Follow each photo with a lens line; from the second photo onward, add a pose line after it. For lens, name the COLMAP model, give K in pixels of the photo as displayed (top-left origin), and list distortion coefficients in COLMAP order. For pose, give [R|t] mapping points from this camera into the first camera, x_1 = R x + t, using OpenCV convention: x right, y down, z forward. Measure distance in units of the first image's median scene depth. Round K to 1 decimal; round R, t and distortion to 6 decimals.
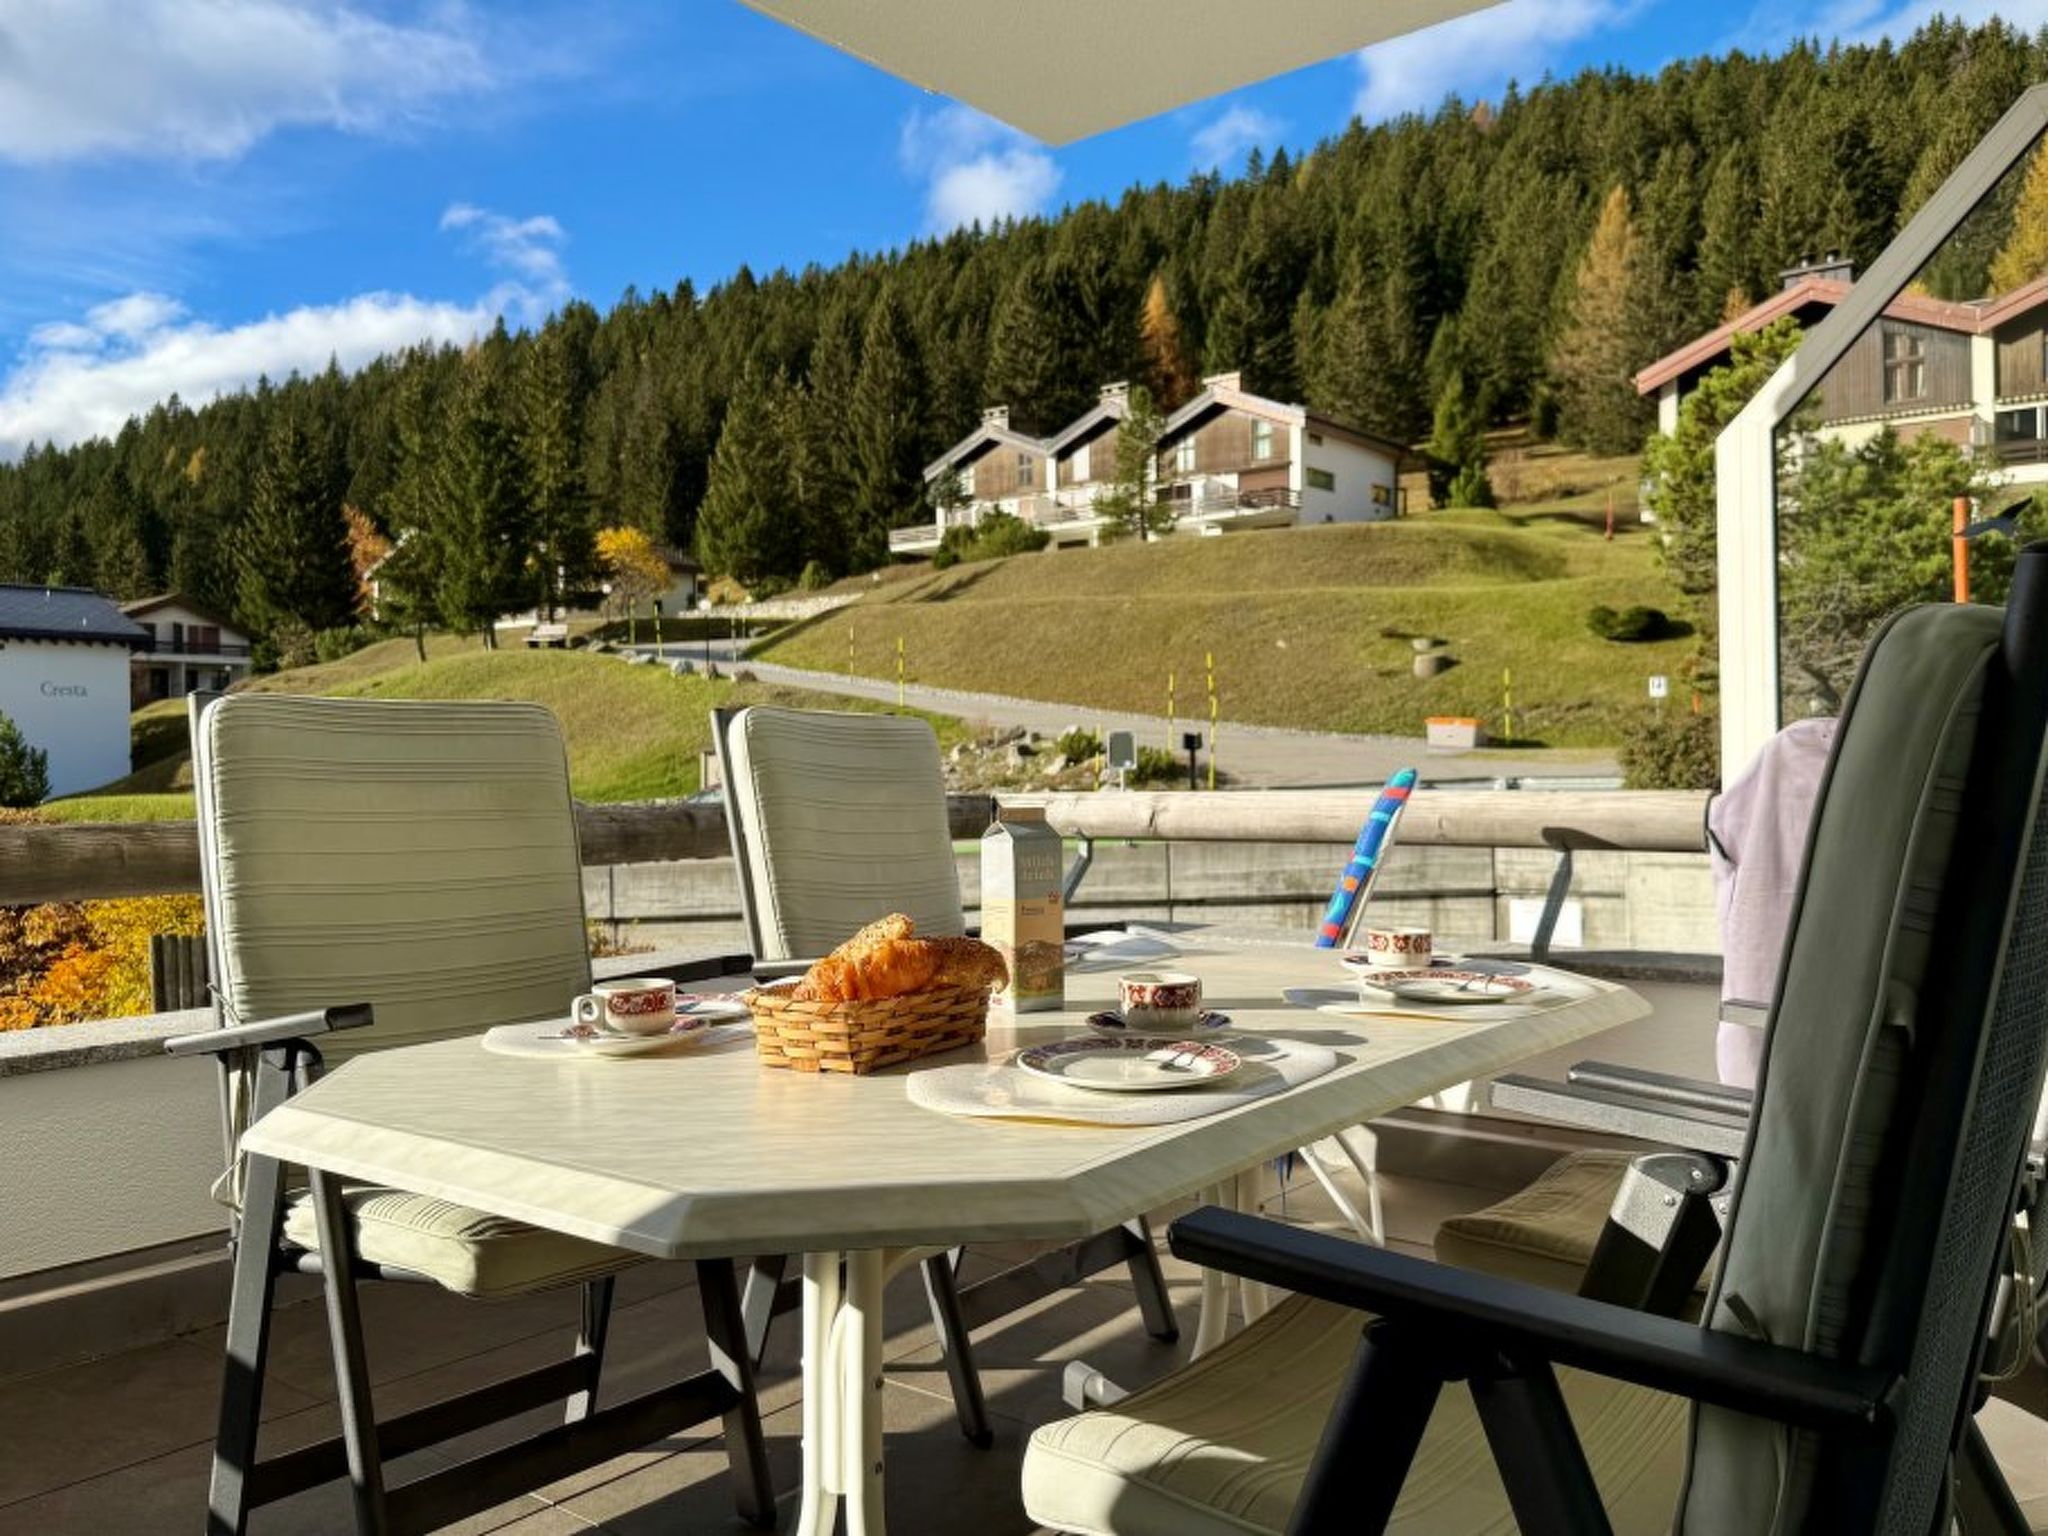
lens RADIAL K [[1609.7, 0, 1036.9], [0, 1609.7, 767.2], [0, 0, 1]] dist [0.081261, -0.113931]
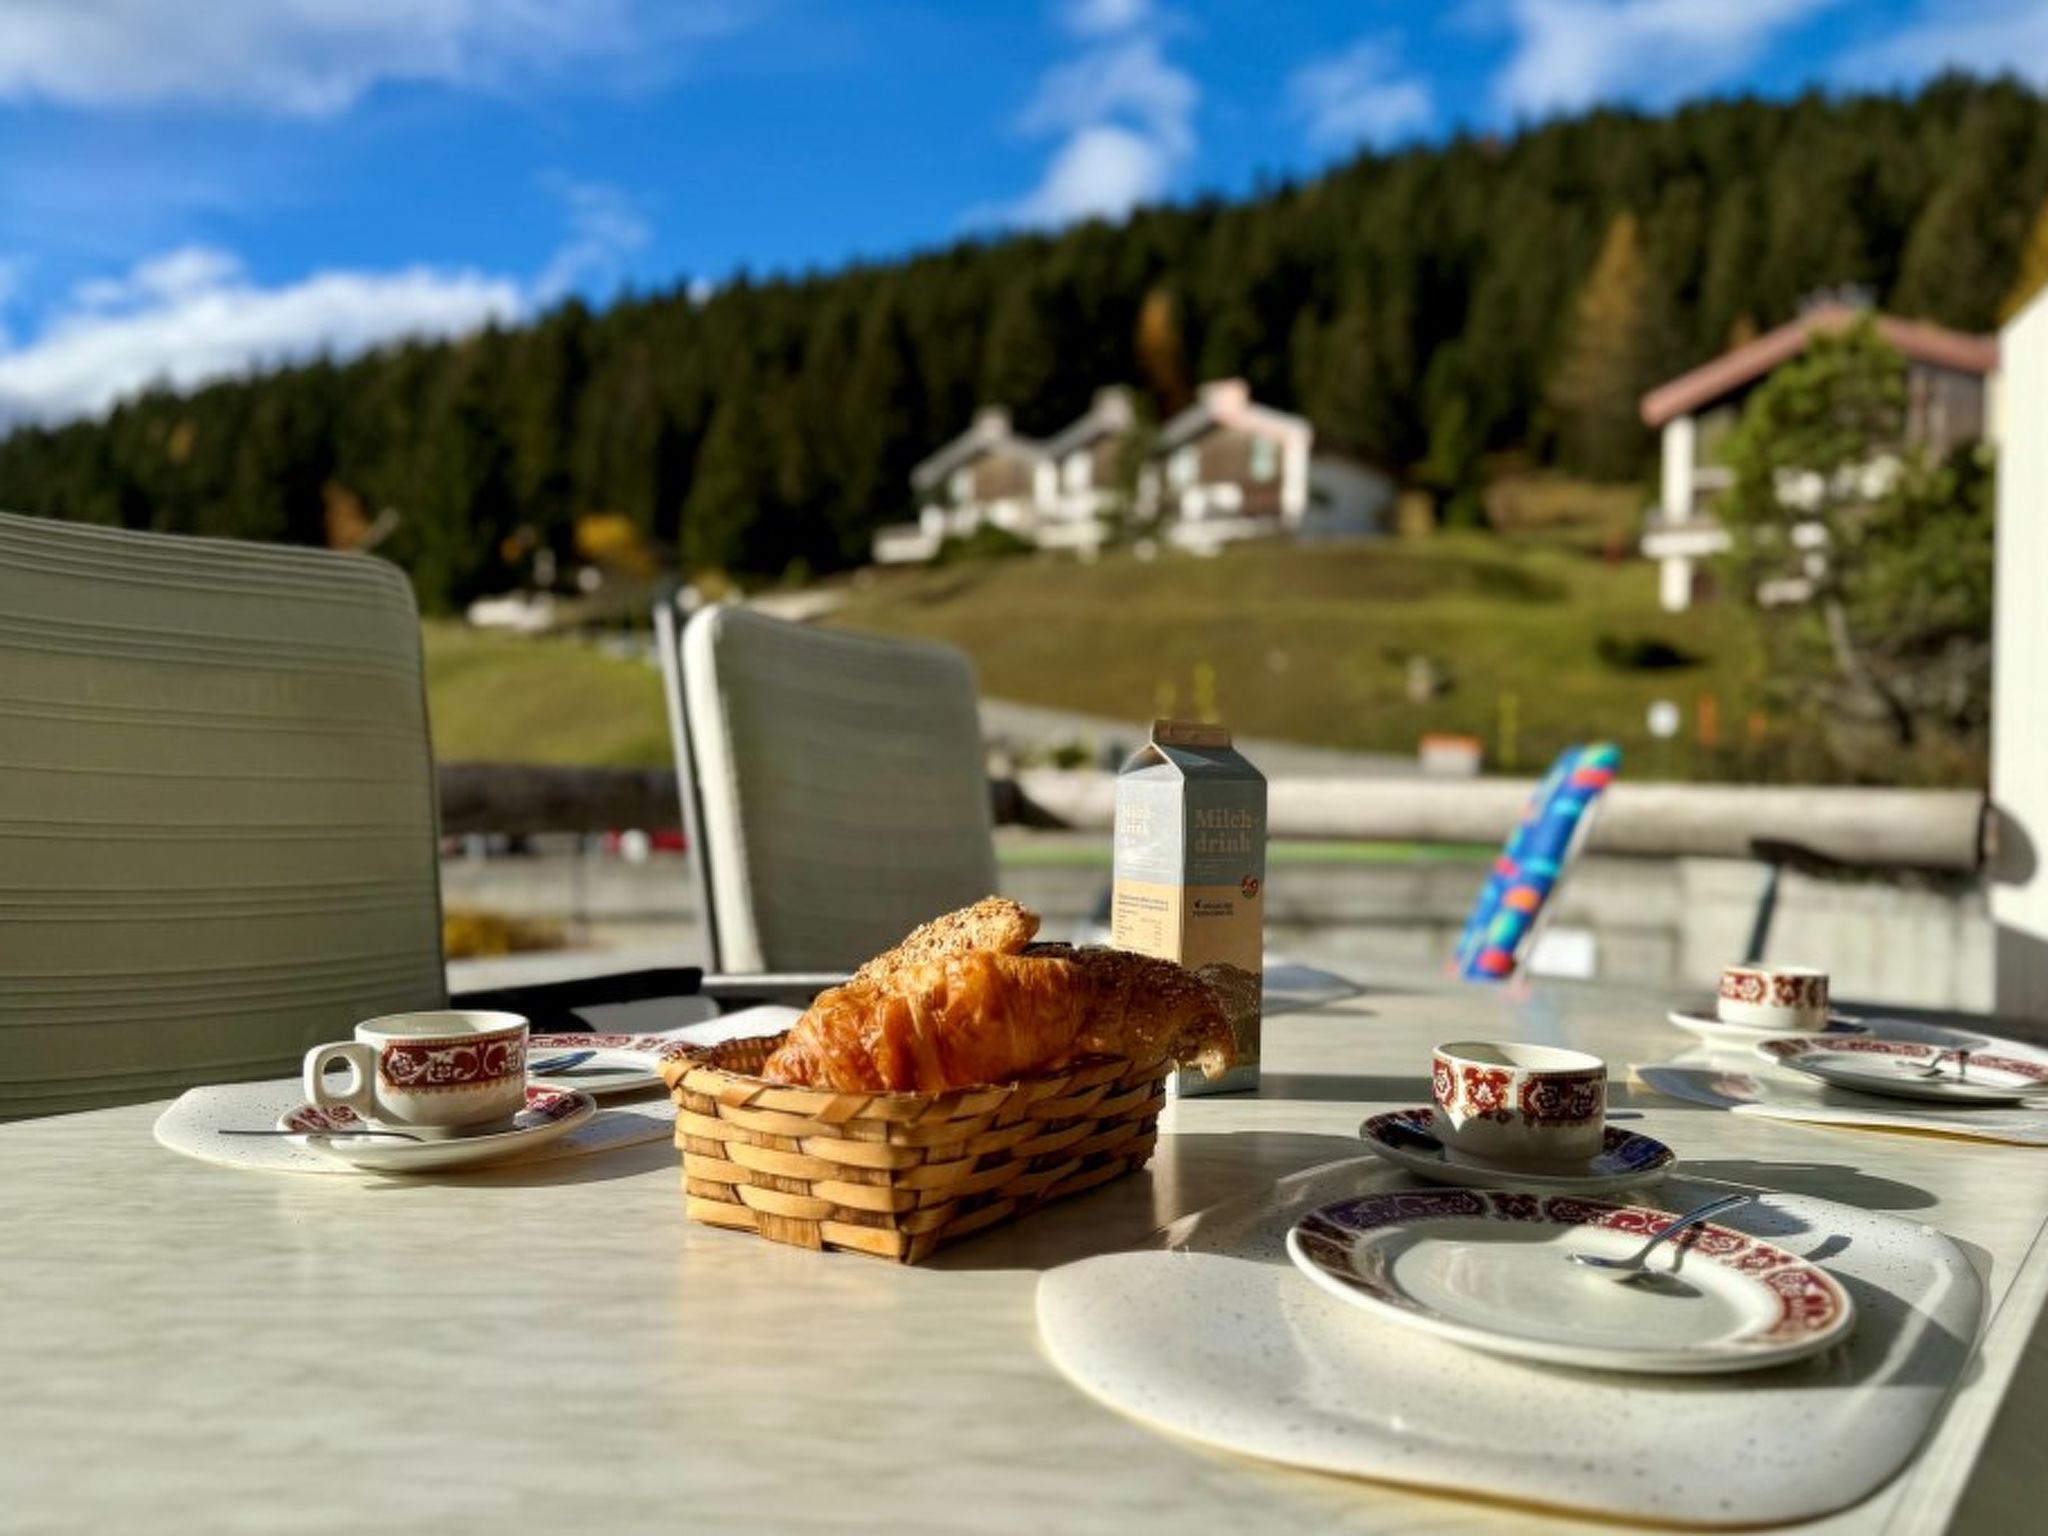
lens RADIAL K [[1609.7, 0, 1023.4], [0, 1609.7, 779.8], [0, 0, 1]] dist [0.081261, -0.113931]
pose [[0.999205, 0.039526, 0.005102, -0.078669], [-0.039523, 0.999218, -0.000725, 0.054089], [-0.005127, 0.000523, 0.999987, 0.508832]]
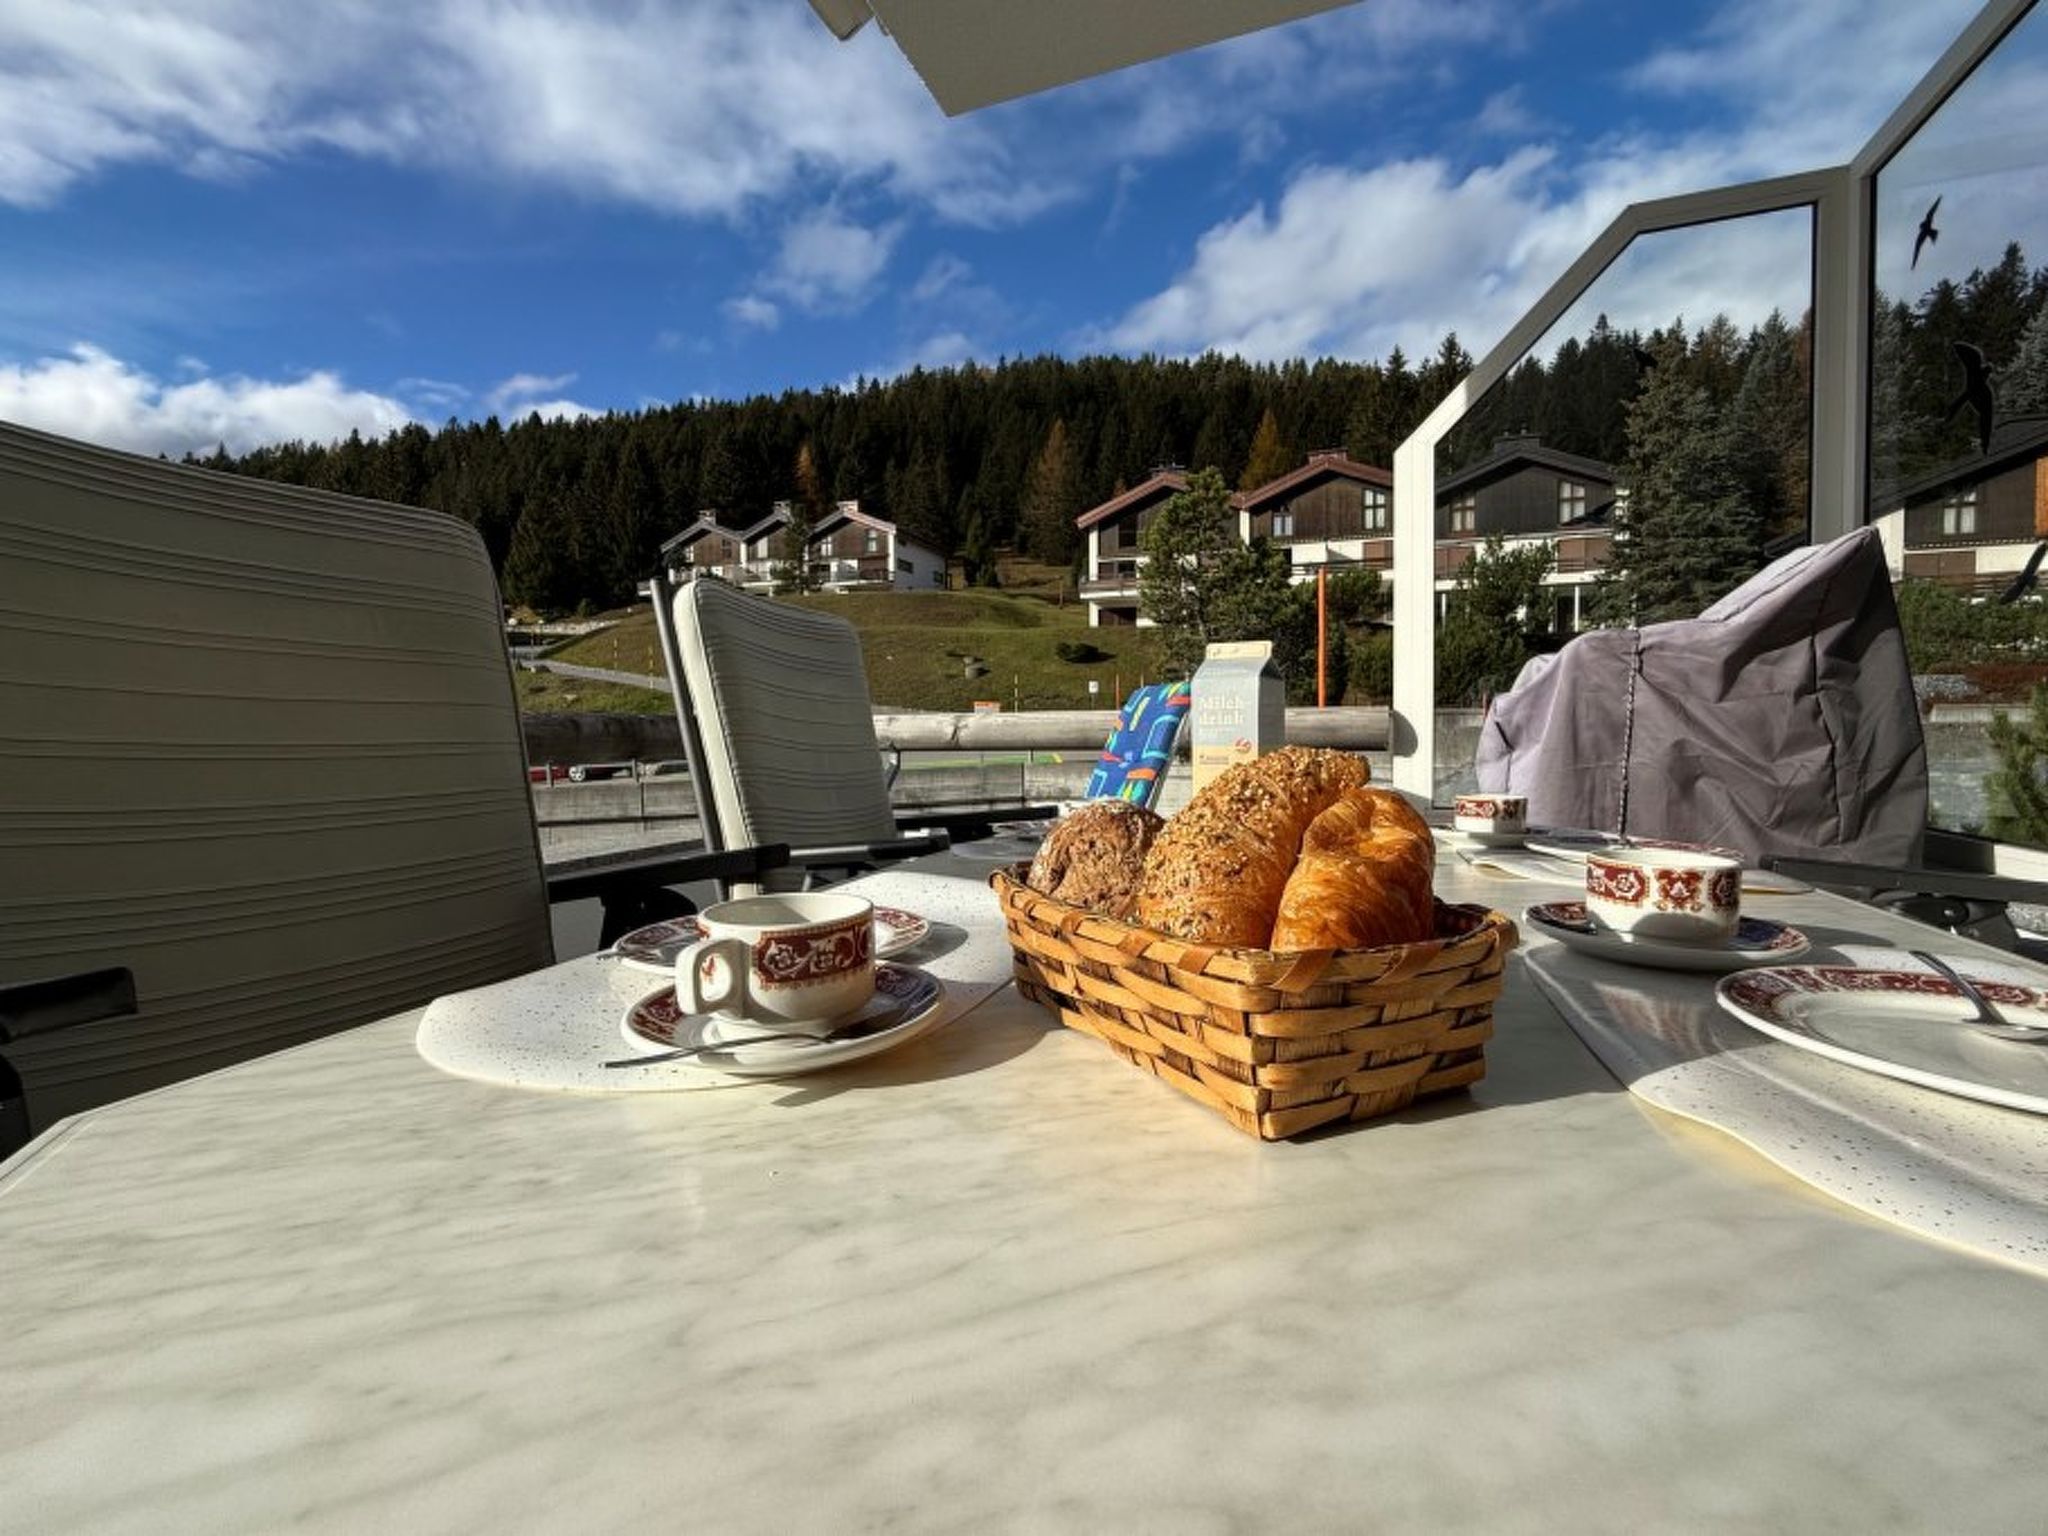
lens RADIAL K [[912.8, 0, 1009.0], [0, 912.8, 761.2], [0, 0, 1]] dist [-0.000584, -0.000538]
pose [[0.955321, -0.003520, 0.295549, -0.268635], [-0.005322, 0.999562, 0.029108, 0.085394], [-0.295522, -0.029380, 0.954884, 0.741225]]
